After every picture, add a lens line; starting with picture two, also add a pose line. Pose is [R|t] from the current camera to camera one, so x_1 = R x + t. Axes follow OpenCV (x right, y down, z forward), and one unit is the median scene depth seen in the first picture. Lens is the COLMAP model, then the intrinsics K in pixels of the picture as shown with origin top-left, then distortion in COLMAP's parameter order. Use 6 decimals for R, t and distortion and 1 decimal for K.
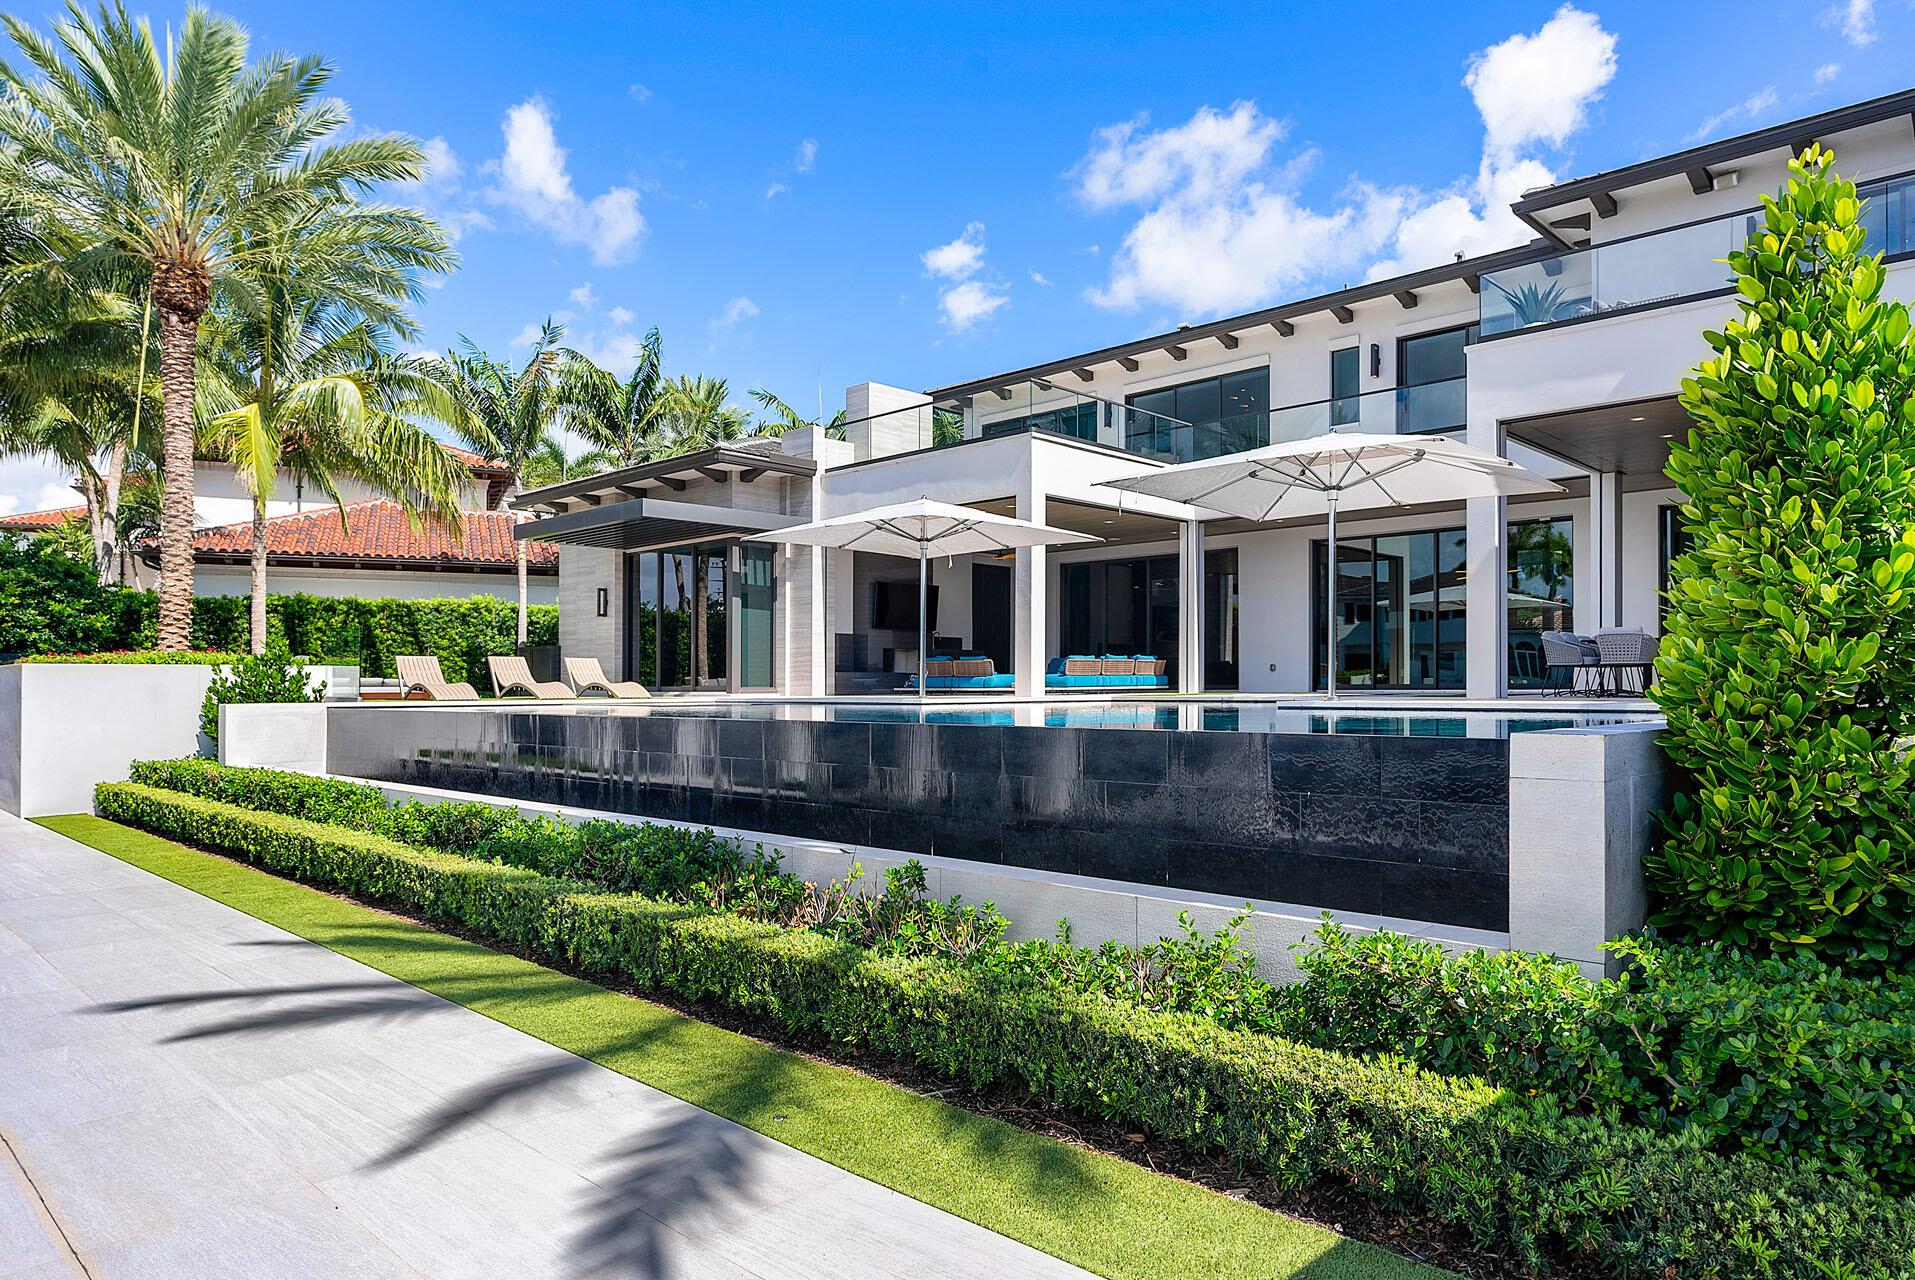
lens RADIAL K [[1218.2, 0, 958.0], [0, 1218.2, 648.2], [0, 0, 1]] dist [-0.002225, -0.000468]
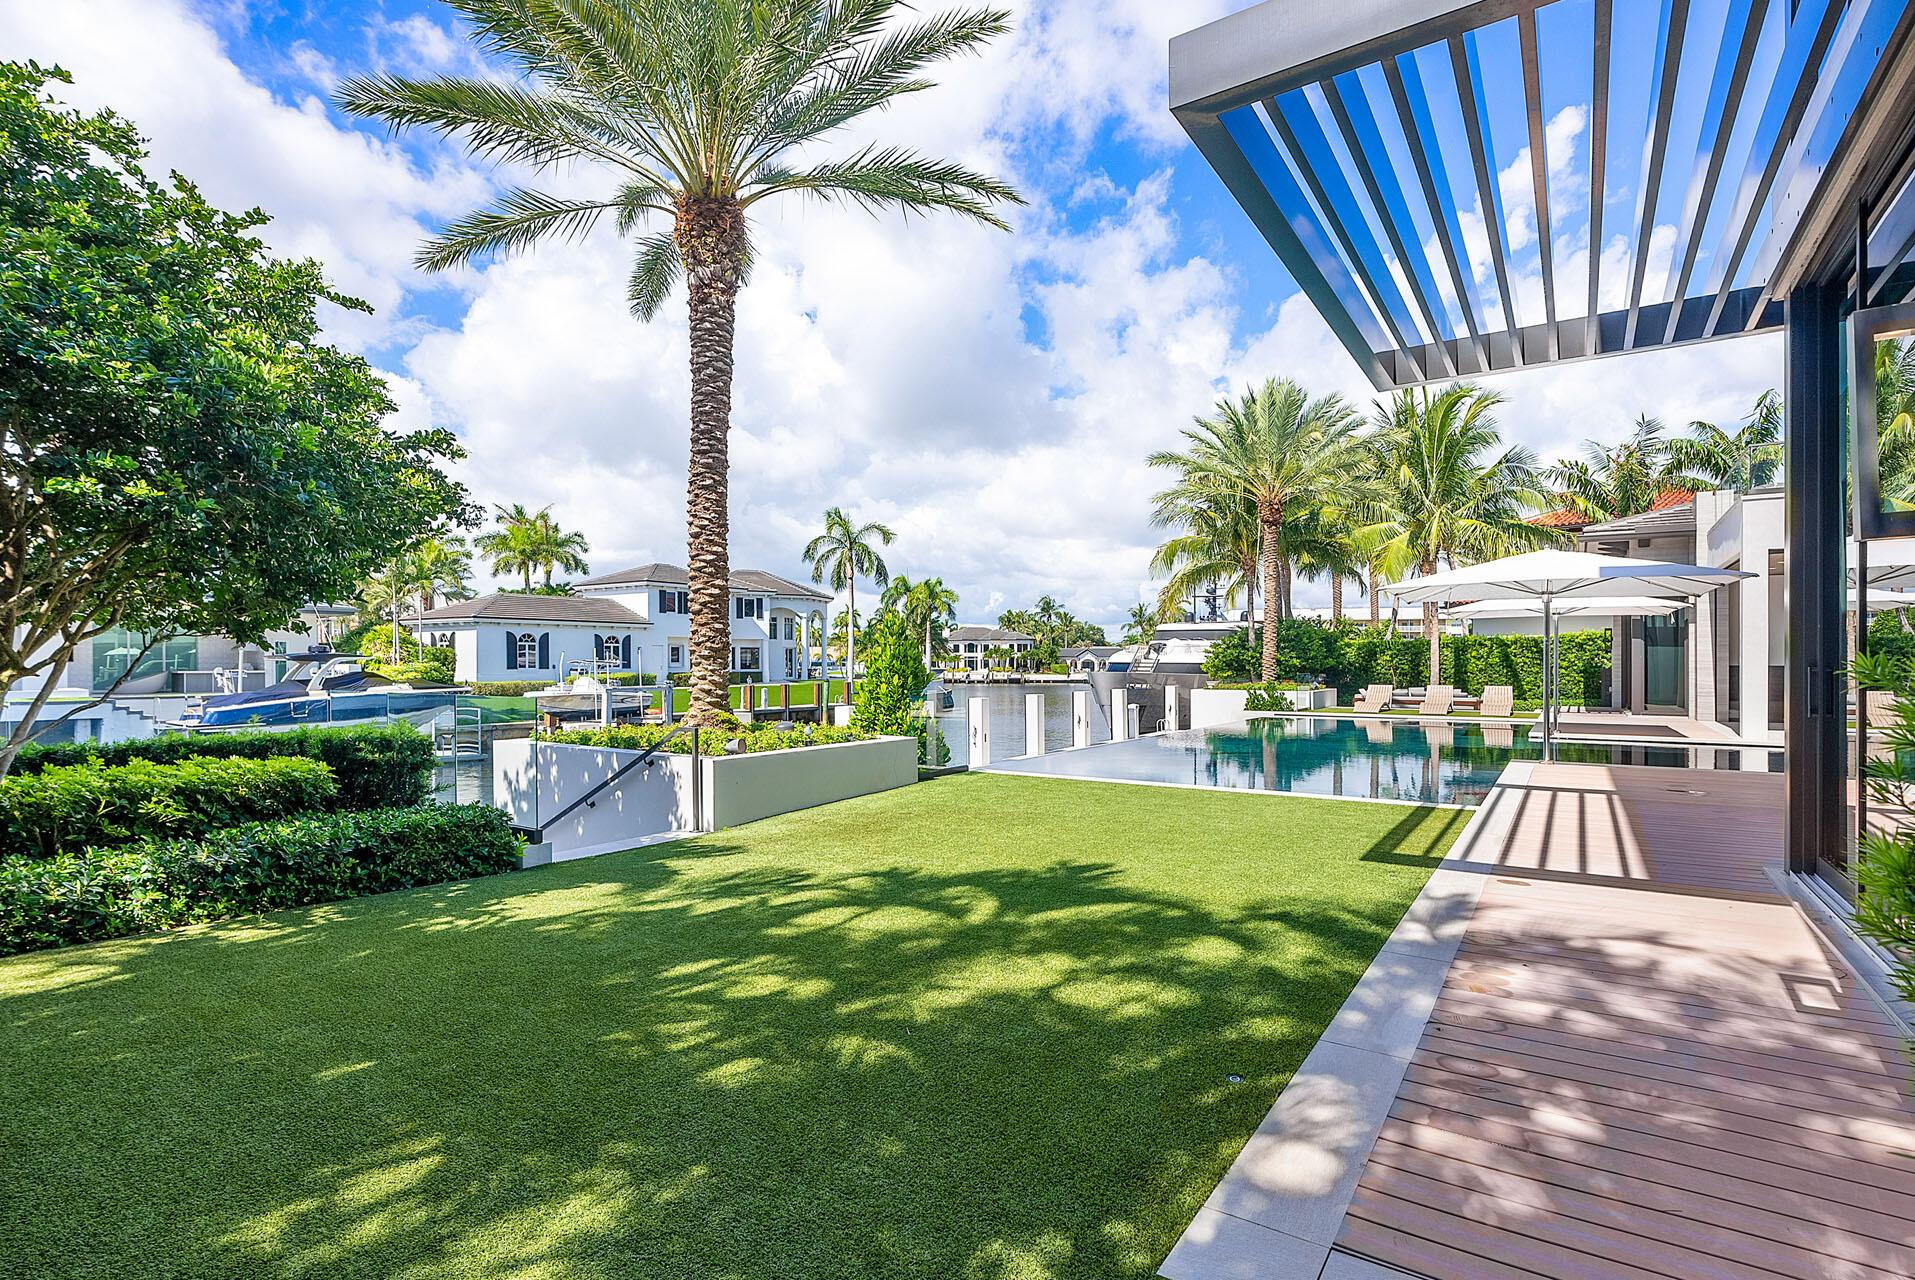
lens RADIAL K [[913.8, 0, 953.1], [0, 913.8, 657.7], [0, 0, 1]] dist [0.003947, 0.000477]
pose [[0.194138, -0.002569, -0.980971, 0.515997], [0.025078, 0.999683, 0.002345, -0.033530], [0.980654, -0.025056, 0.194141, 0.086603]]
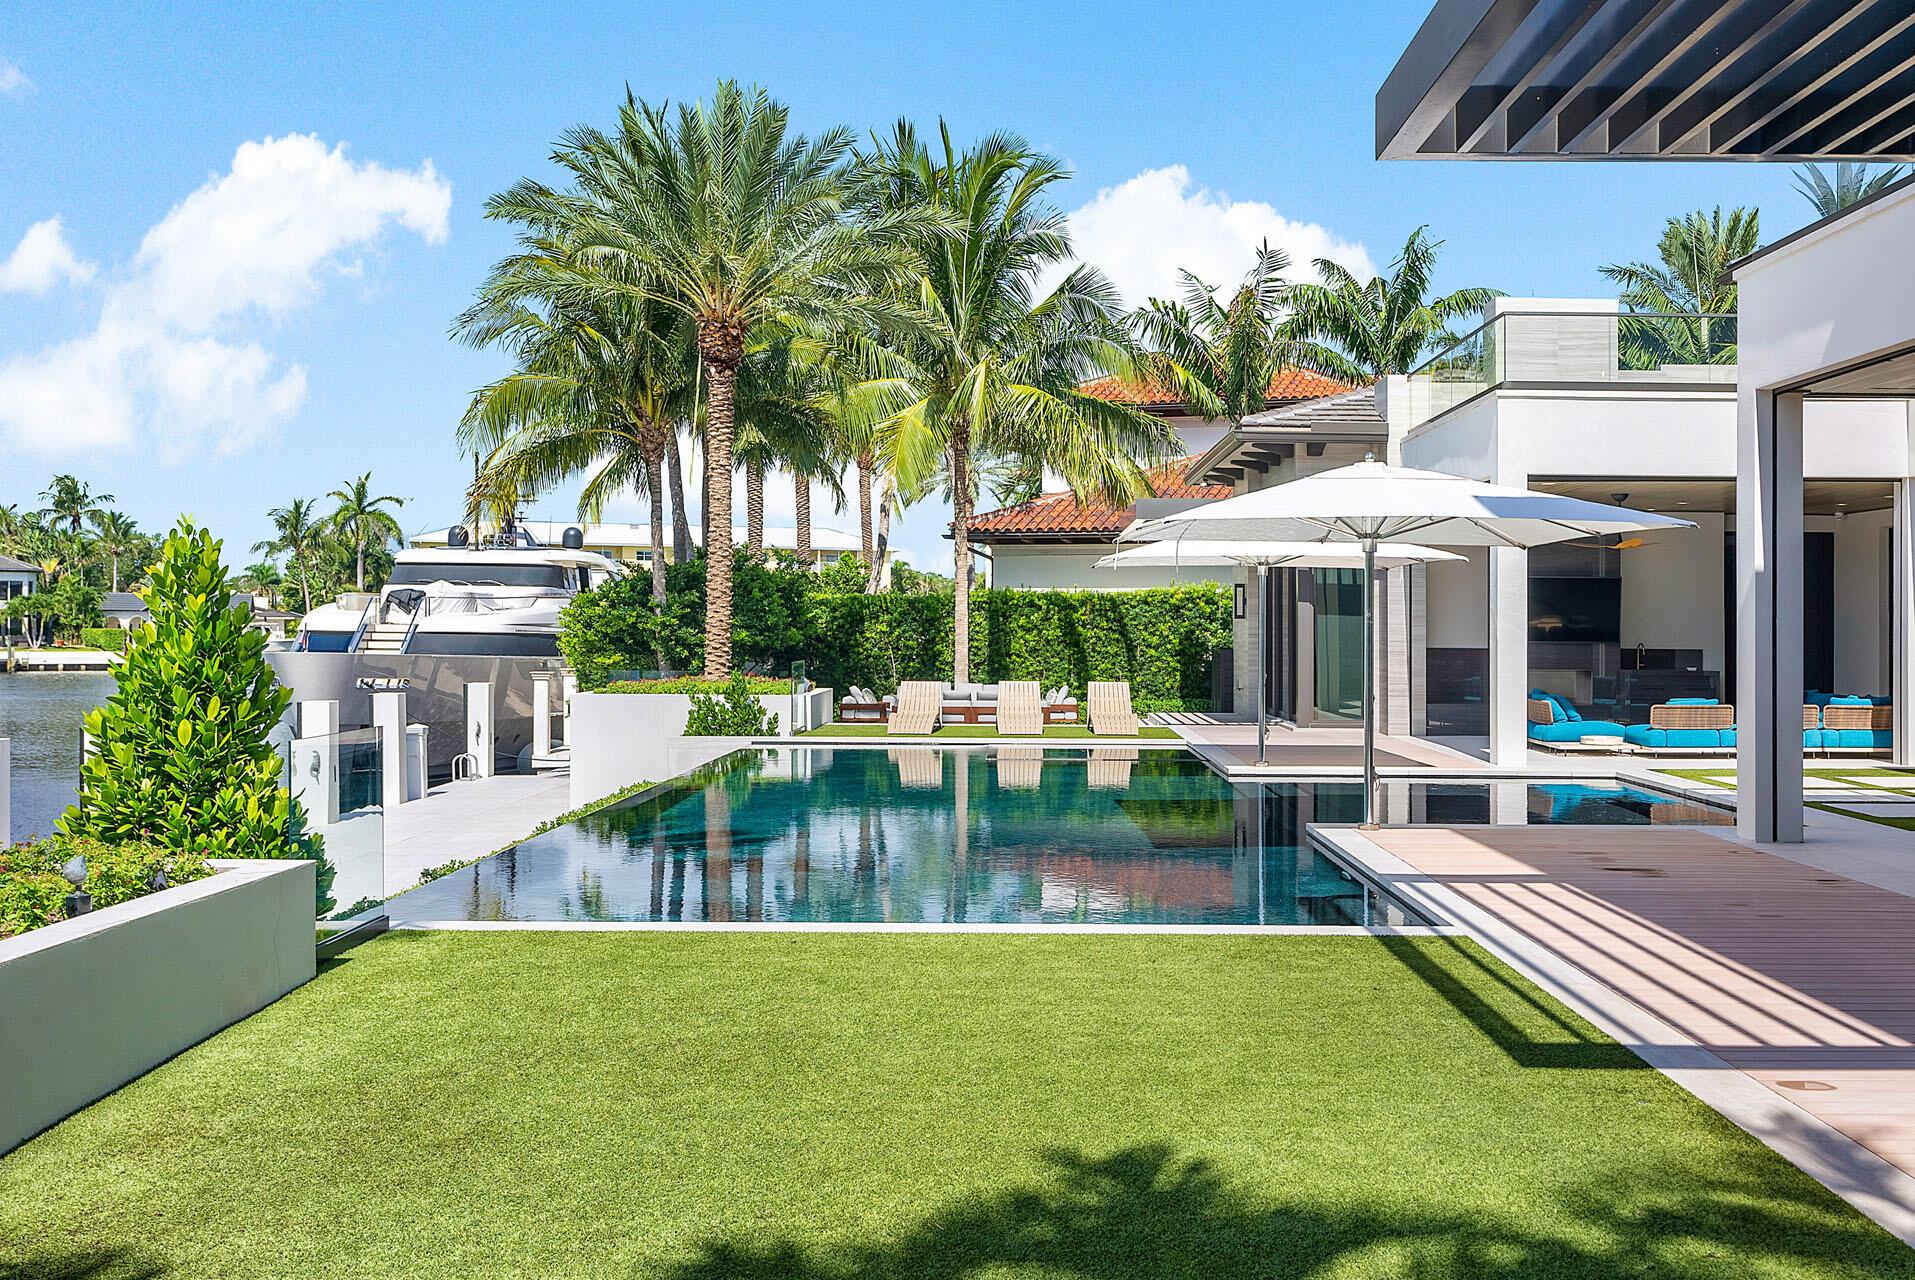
lens RADIAL K [[1832.3, 0, 968.2], [0, 1832.3, 628.1], [0, 0, 1]] dist [0.015565, 0.000000]
pose [[0.704175, 0.008274, -0.709978, 0.416880], [0.010527, 0.999701, 0.022091, -0.044330], [0.709948, -0.023029, 0.703877, -0.000859]]
